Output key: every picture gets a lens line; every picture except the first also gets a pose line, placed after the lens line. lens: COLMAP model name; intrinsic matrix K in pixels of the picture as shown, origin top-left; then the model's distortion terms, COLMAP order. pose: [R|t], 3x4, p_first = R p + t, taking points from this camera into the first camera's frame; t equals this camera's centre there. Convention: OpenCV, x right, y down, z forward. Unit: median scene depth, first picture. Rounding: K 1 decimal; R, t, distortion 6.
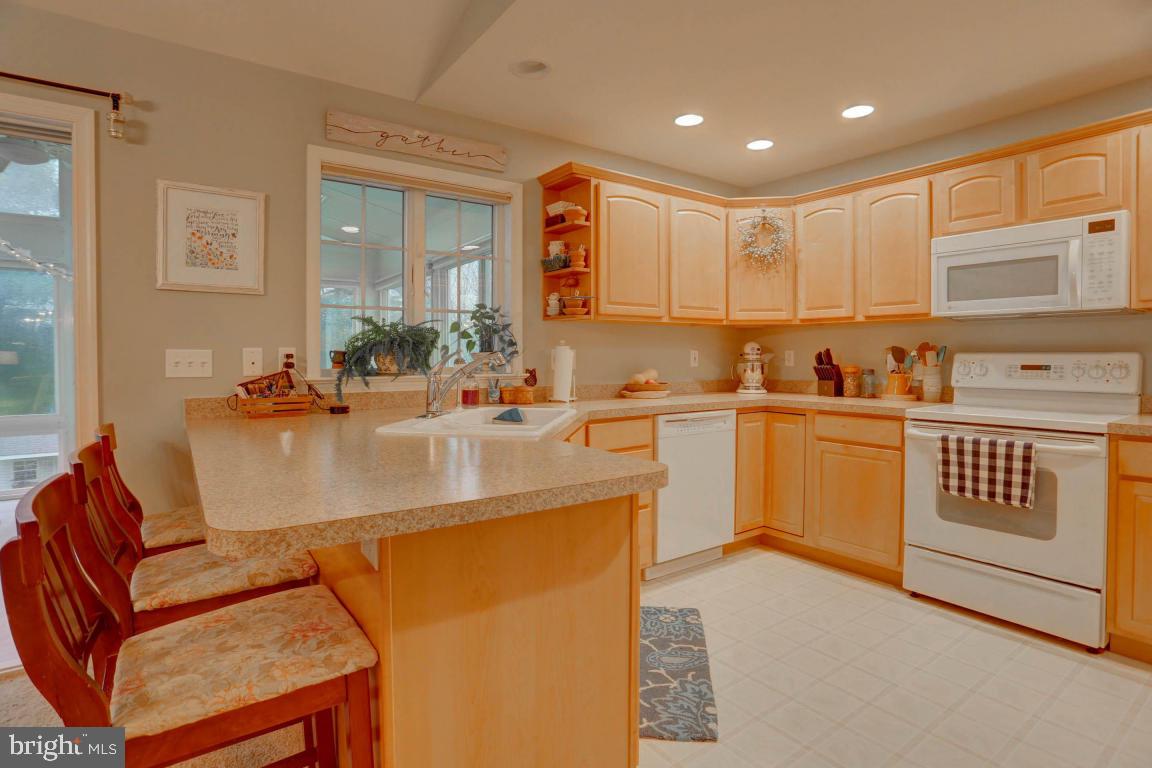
lens RADIAL K [[573.2, 0, 576.5], [0, 573.2, 366.4], [0, 0, 1]] dist [-0.072388, 0.029137]
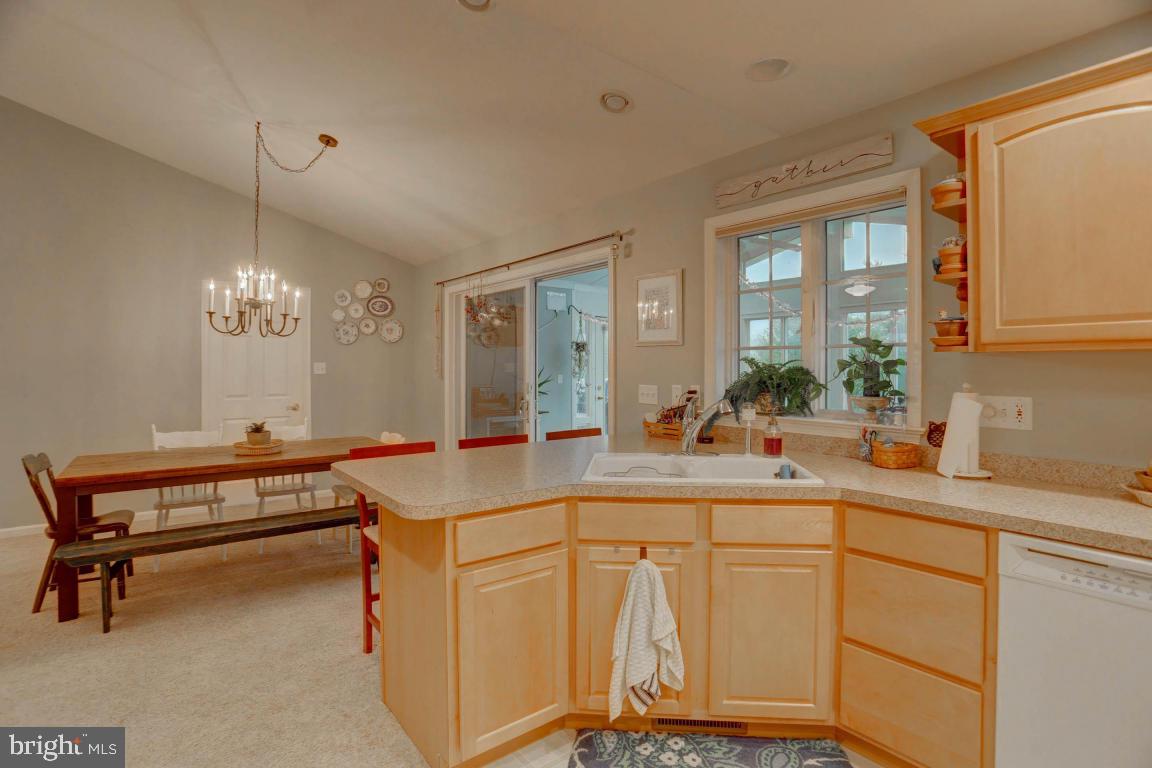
lens RADIAL K [[558.8, 0, 576.6], [0, 558.8, 371.0], [0, 0, 1]] dist [-0.085733, 0.035452]
pose [[0.063191, 0.011329, -0.997937, 0.588491], [-0.017600, 0.999793, 0.010236, -0.060703], [0.997846, 0.016917, 0.063377, 0.538201]]
